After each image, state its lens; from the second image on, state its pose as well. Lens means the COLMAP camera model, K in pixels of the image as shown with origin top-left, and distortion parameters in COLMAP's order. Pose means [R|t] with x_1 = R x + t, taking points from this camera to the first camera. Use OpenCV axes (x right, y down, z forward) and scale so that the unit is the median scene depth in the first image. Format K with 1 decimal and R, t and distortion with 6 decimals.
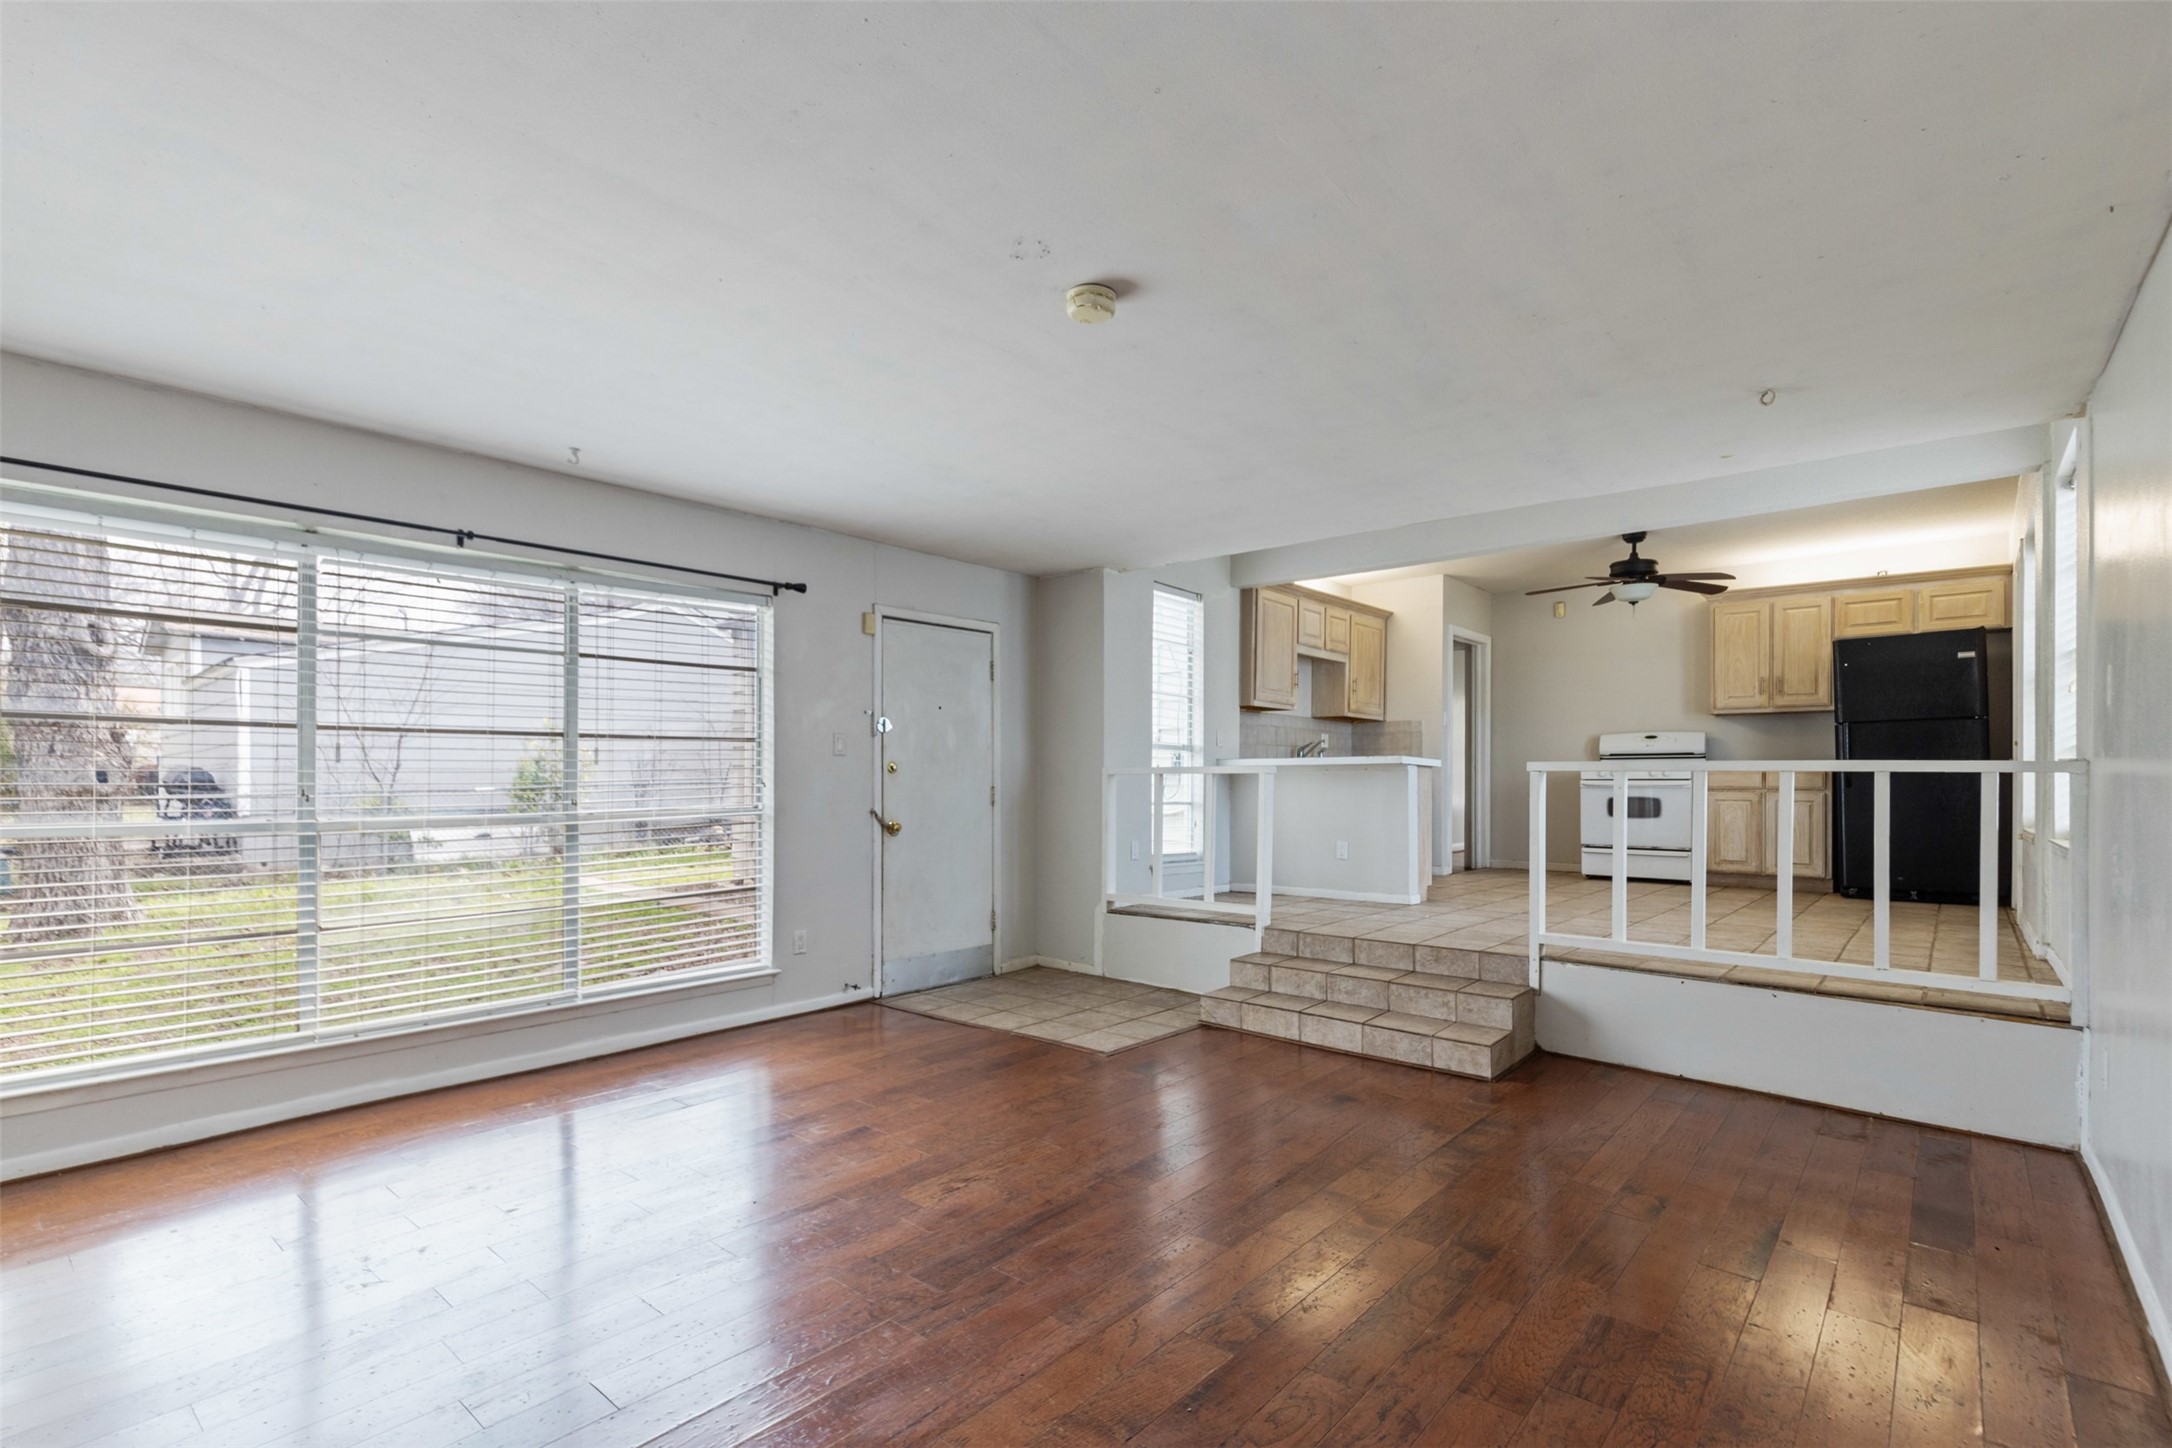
lens RADIAL K [[996.0, 0, 1090.3], [0, 996.0, 760.3], [0, 0, 1]] dist [0.004077, -0.000105]
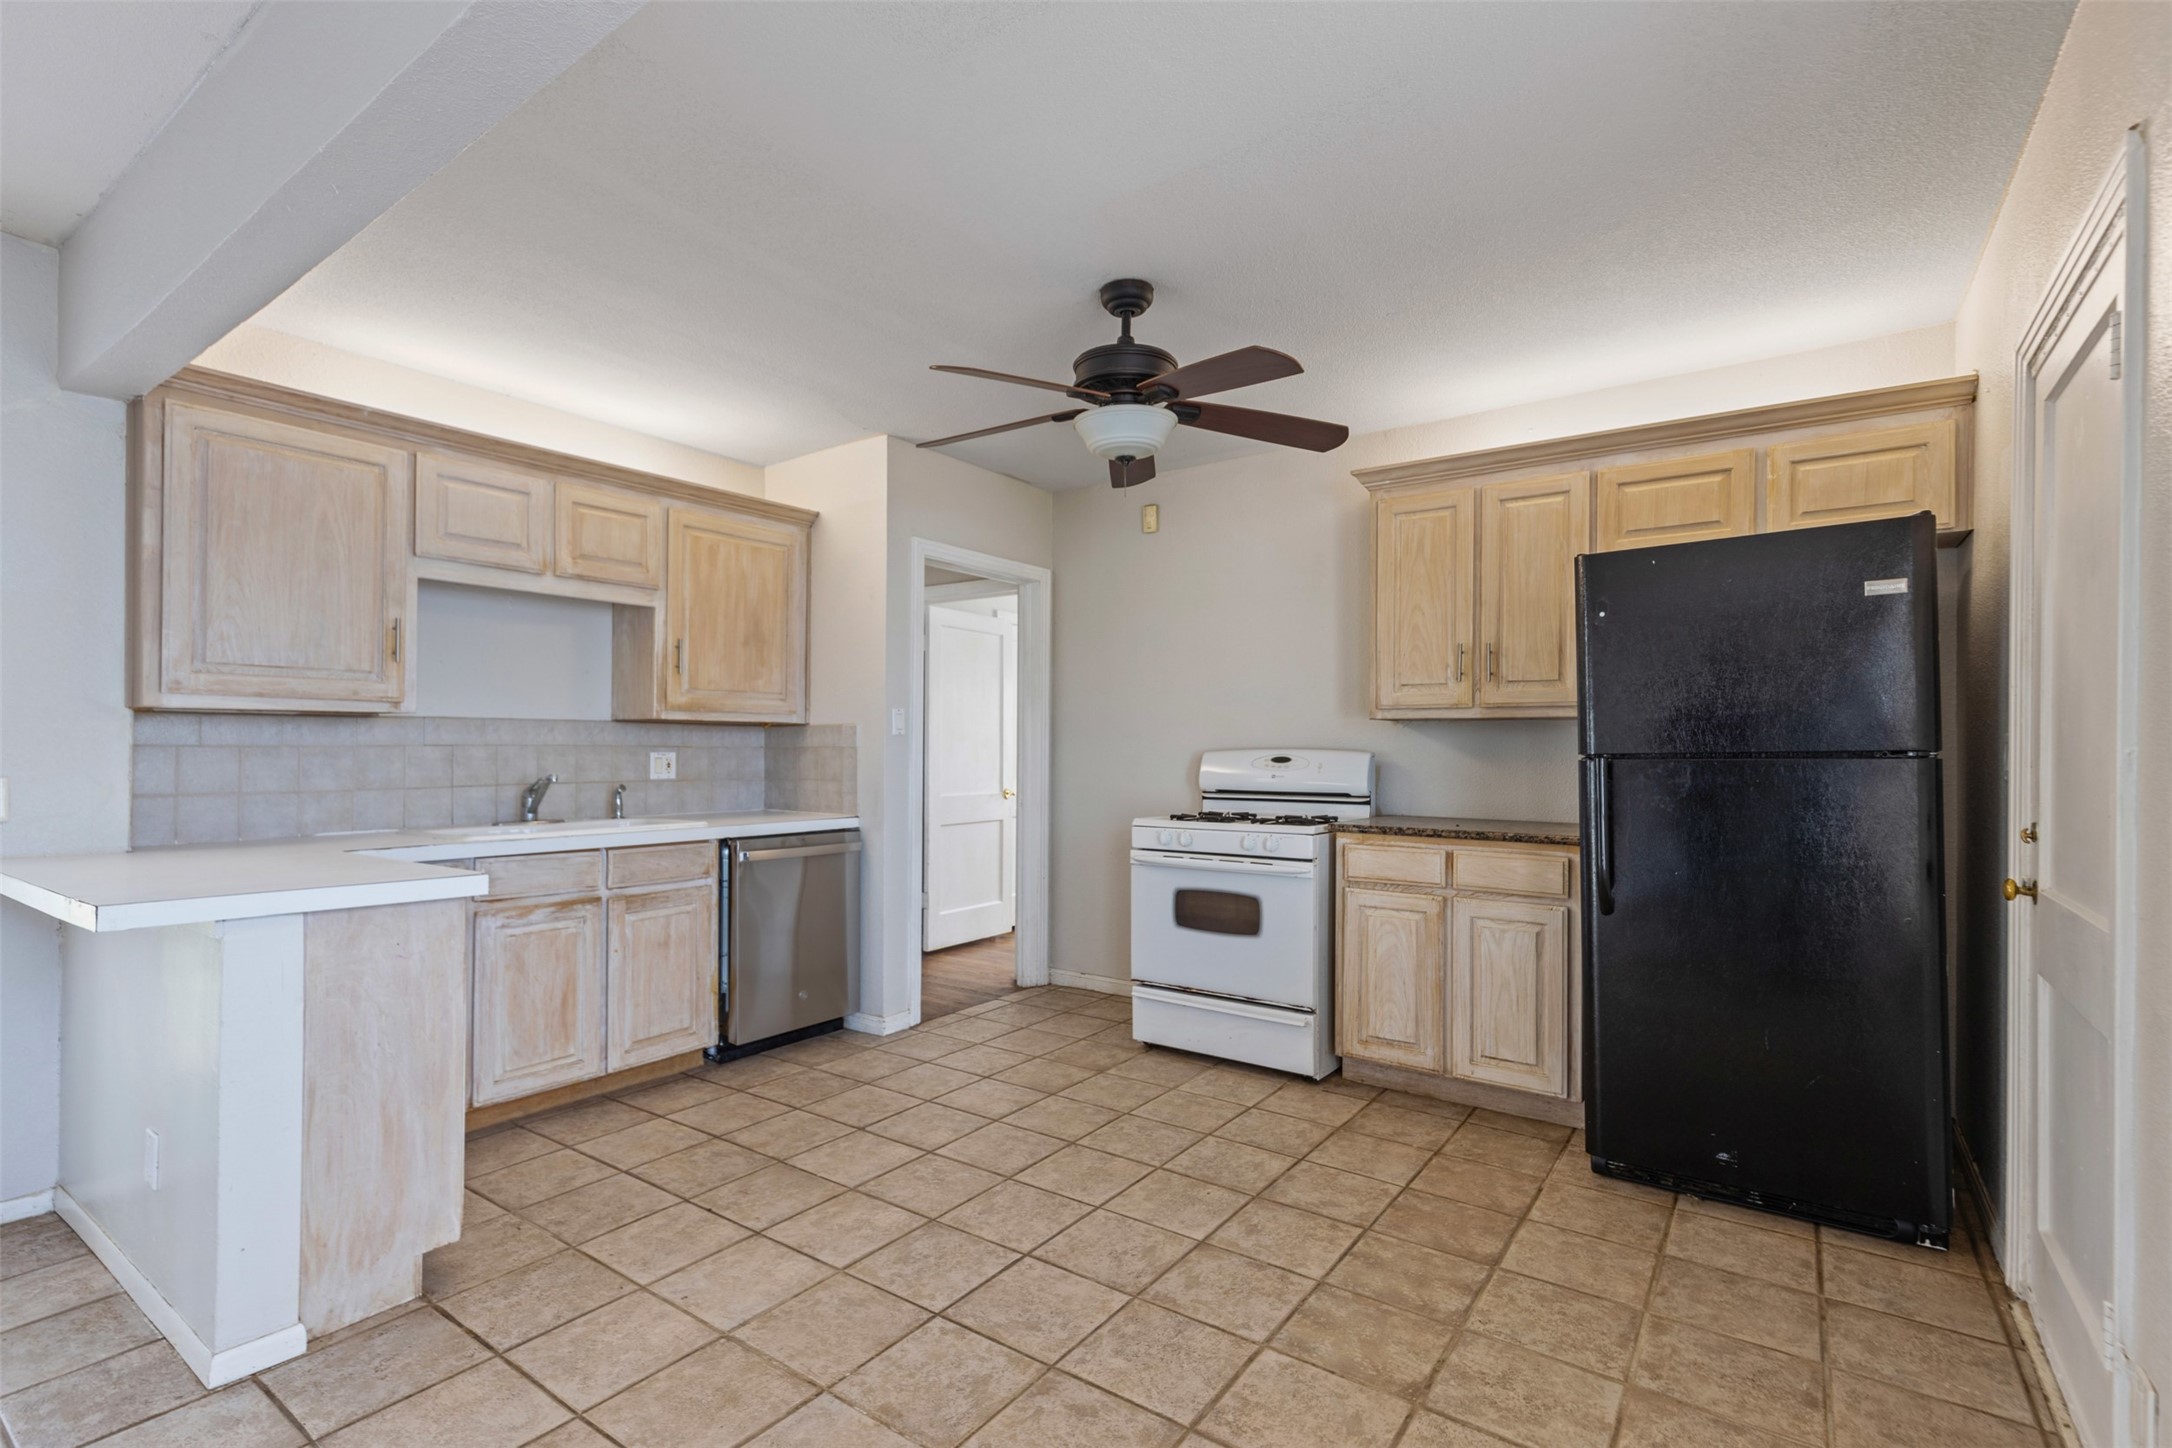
lens RADIAL K [[996.0, 0, 1084.8], [0, 996.0, 735.5], [0, 0, 1]] dist [0.004077, -0.000105]
pose [[0.994927, -0.000269, 0.100600, 0.450448], [-0.000600, 0.999963, 0.008605, -0.044259], [-0.100598, -0.008621, 0.994890, 0.548074]]
